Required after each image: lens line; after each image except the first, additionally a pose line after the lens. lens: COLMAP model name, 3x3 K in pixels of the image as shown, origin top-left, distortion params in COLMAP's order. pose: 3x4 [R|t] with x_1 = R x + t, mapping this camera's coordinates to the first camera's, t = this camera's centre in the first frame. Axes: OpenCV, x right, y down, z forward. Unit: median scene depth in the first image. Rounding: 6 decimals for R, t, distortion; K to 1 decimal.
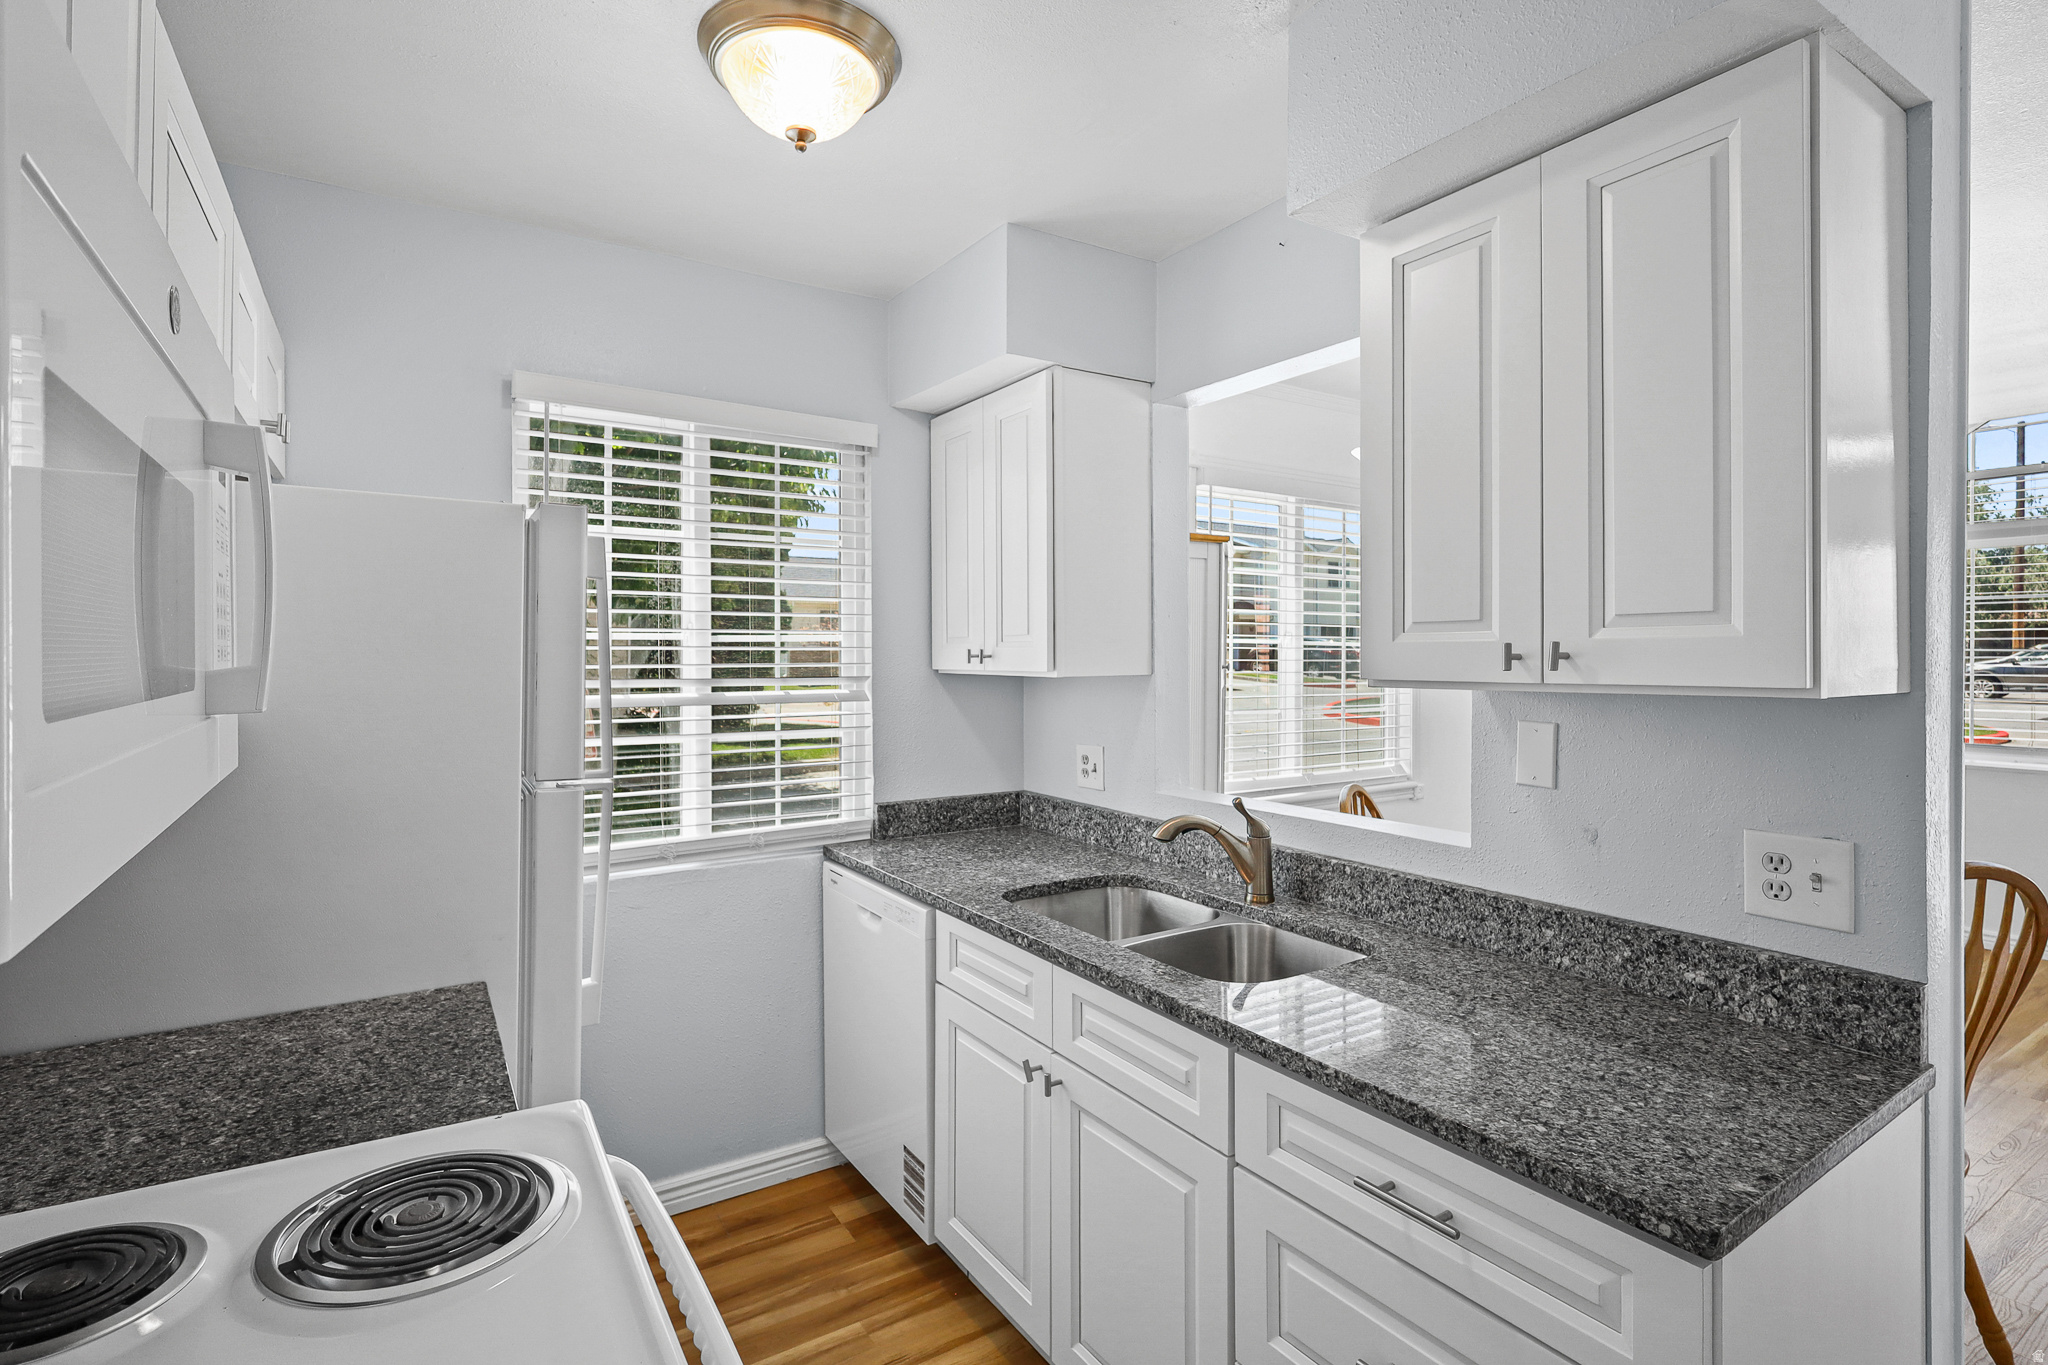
lens RADIAL K [[972.0, 0, 1037.9], [0, 972.0, 651.1], [0, 0, 1]] dist [-0.001149, 0.000017]
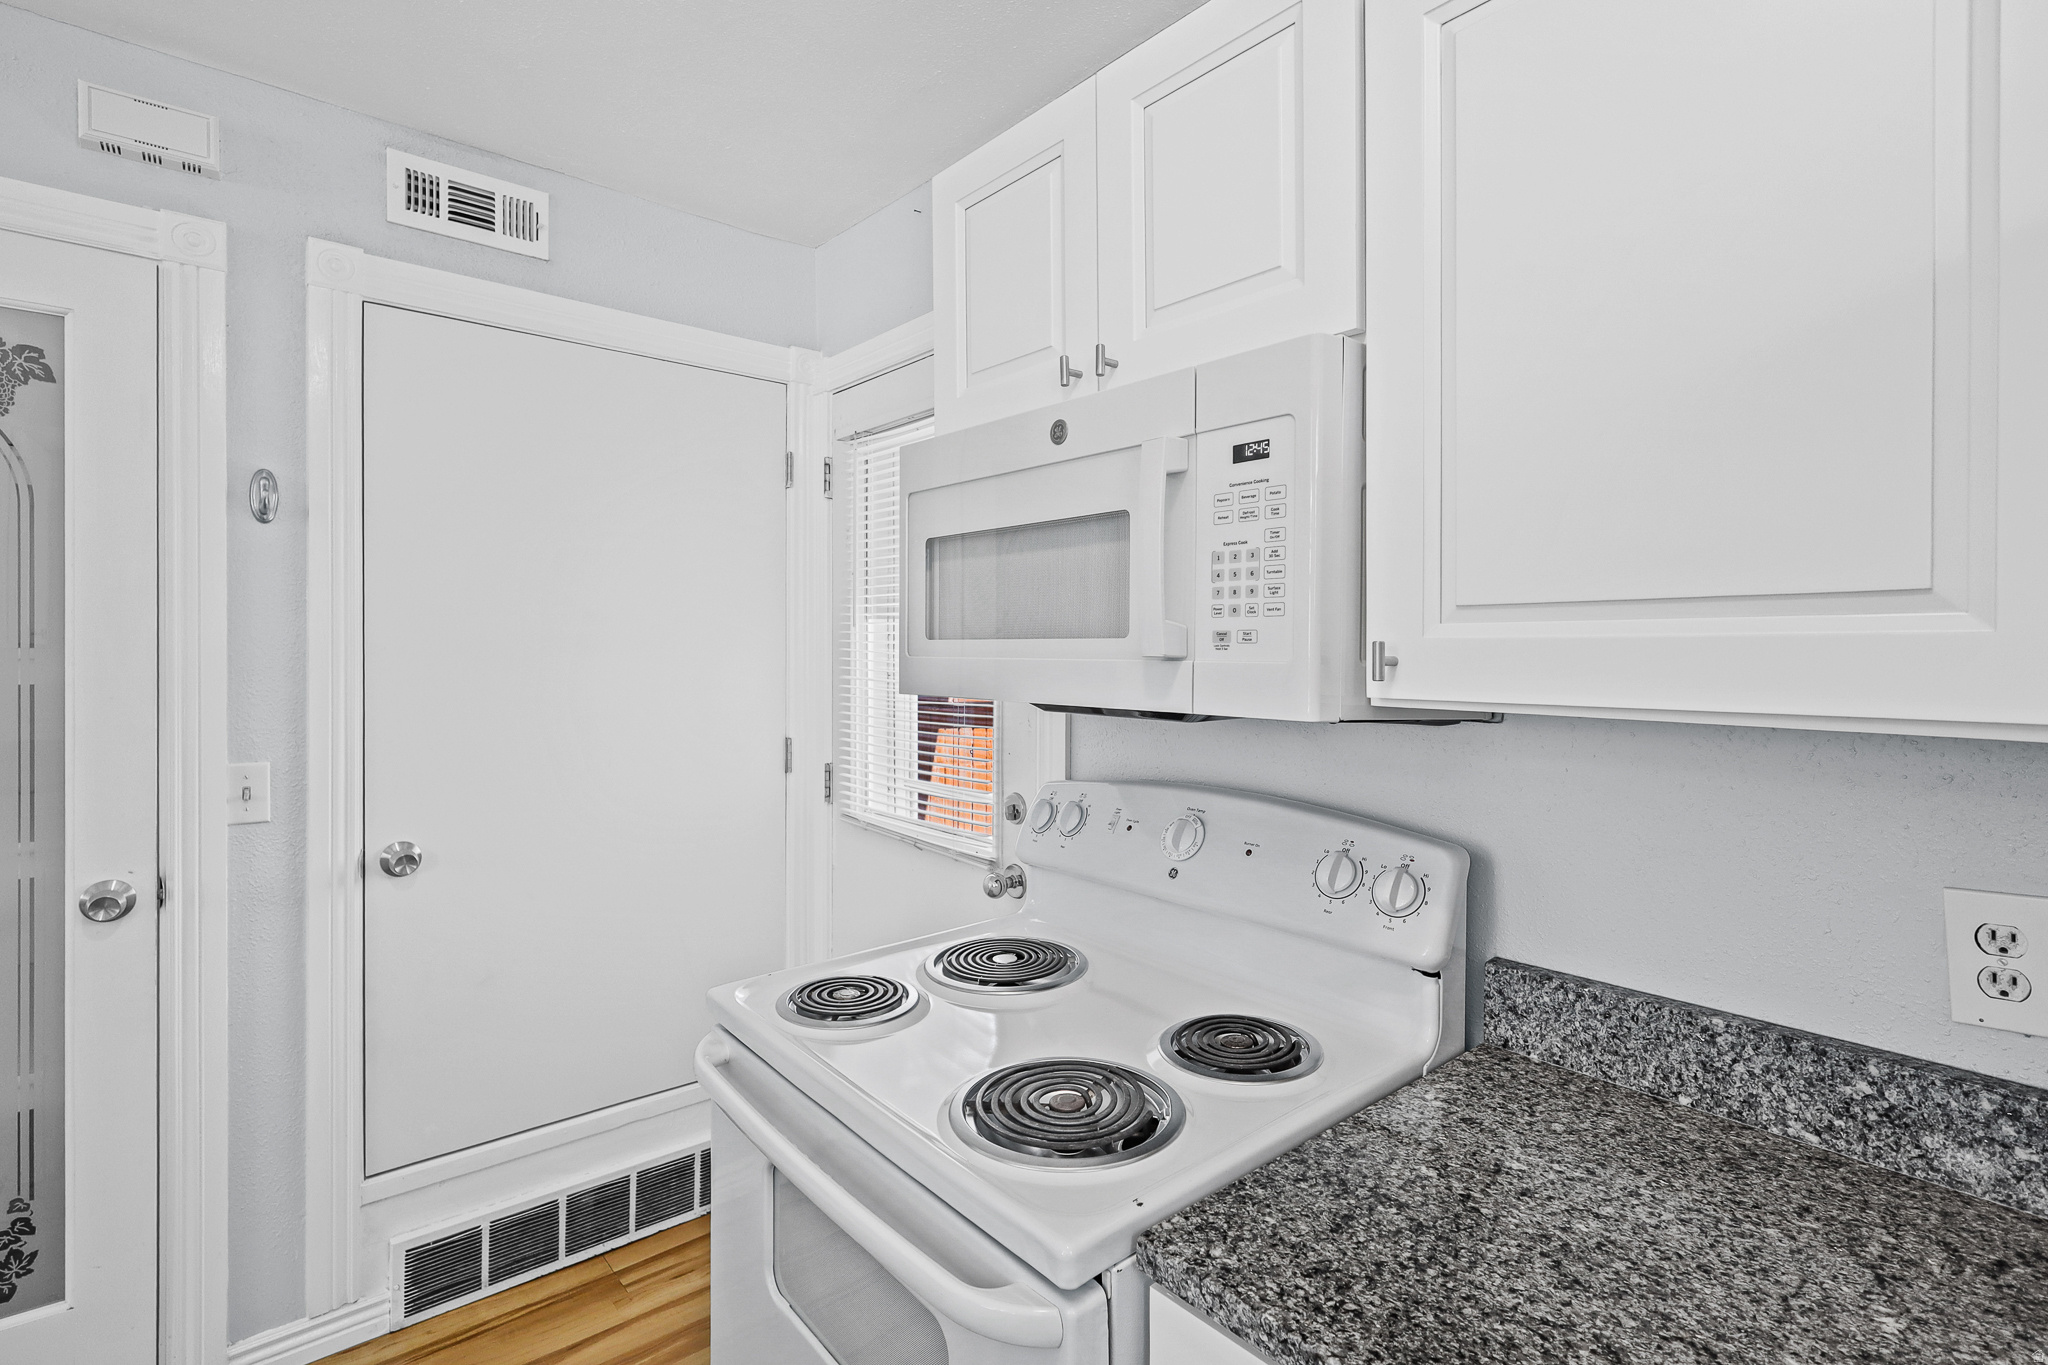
lens RADIAL K [[972.0, 0, 1037.9], [0, 972.0, 651.1], [0, 0, 1]] dist [-0.001149, 0.000017]
pose [[-0.992392, -0.005364, -0.123004, -0.160700], [-0.005750, 0.999980, 0.002781, 0.016726], [0.122986, 0.003467, -0.992402, 0.743247]]
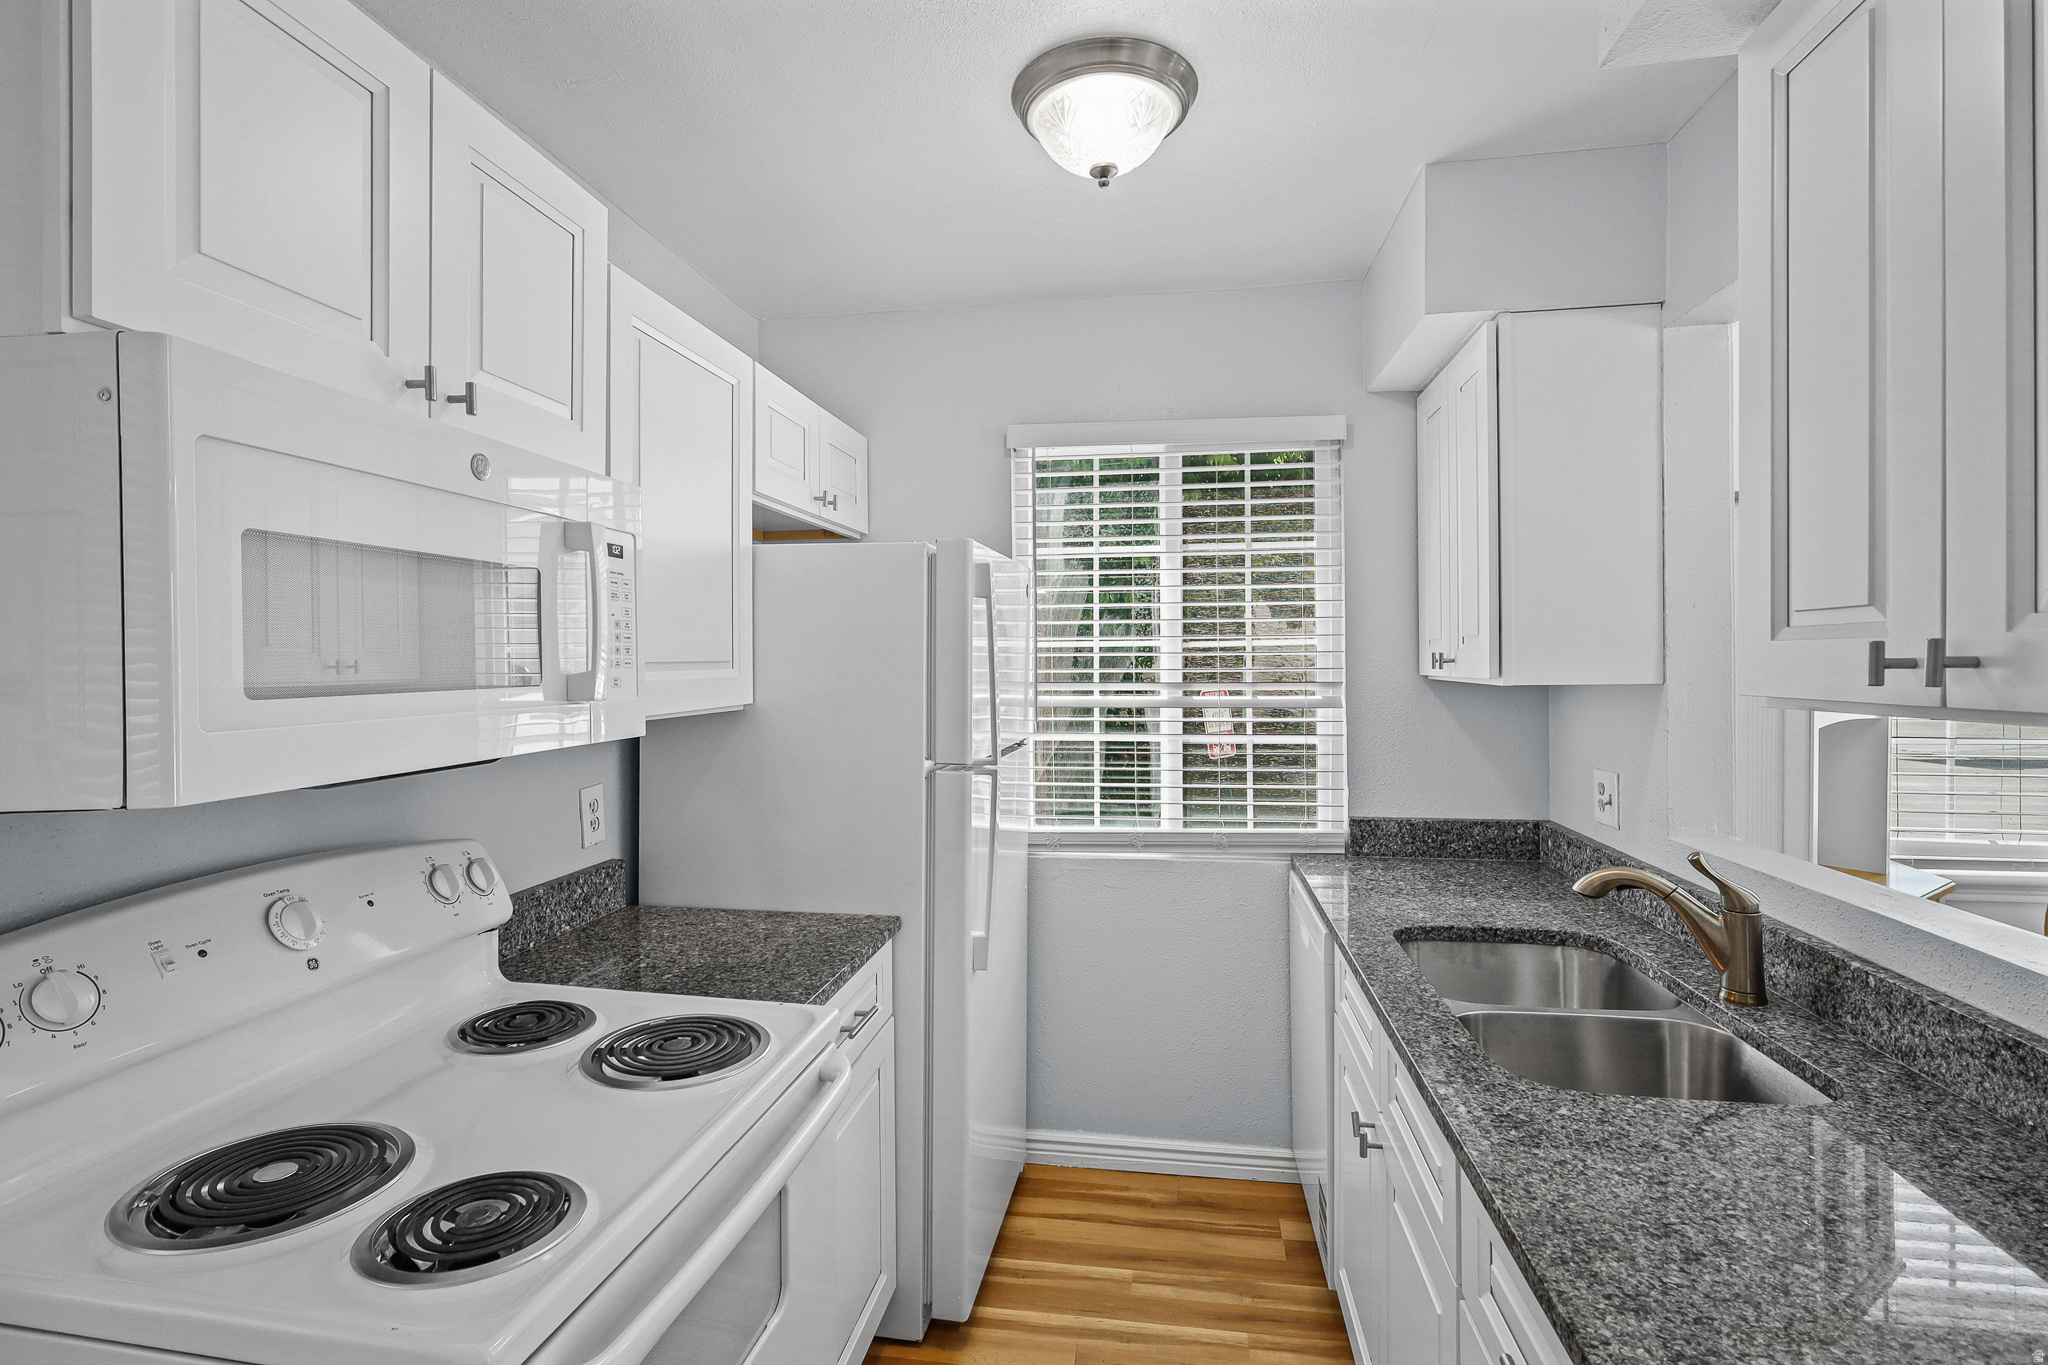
lens RADIAL K [[989.3, 0, 1034.7], [0, 989.3, 657.6], [0, 0, 1]] dist [-0.002232, 0.000721]
pose [[0.743539, -0.005415, -0.668670, 0.269325], [0.008544, 0.999963, 0.001403, -0.001820], [0.668638, -0.006757, 0.743558, 0.089133]]
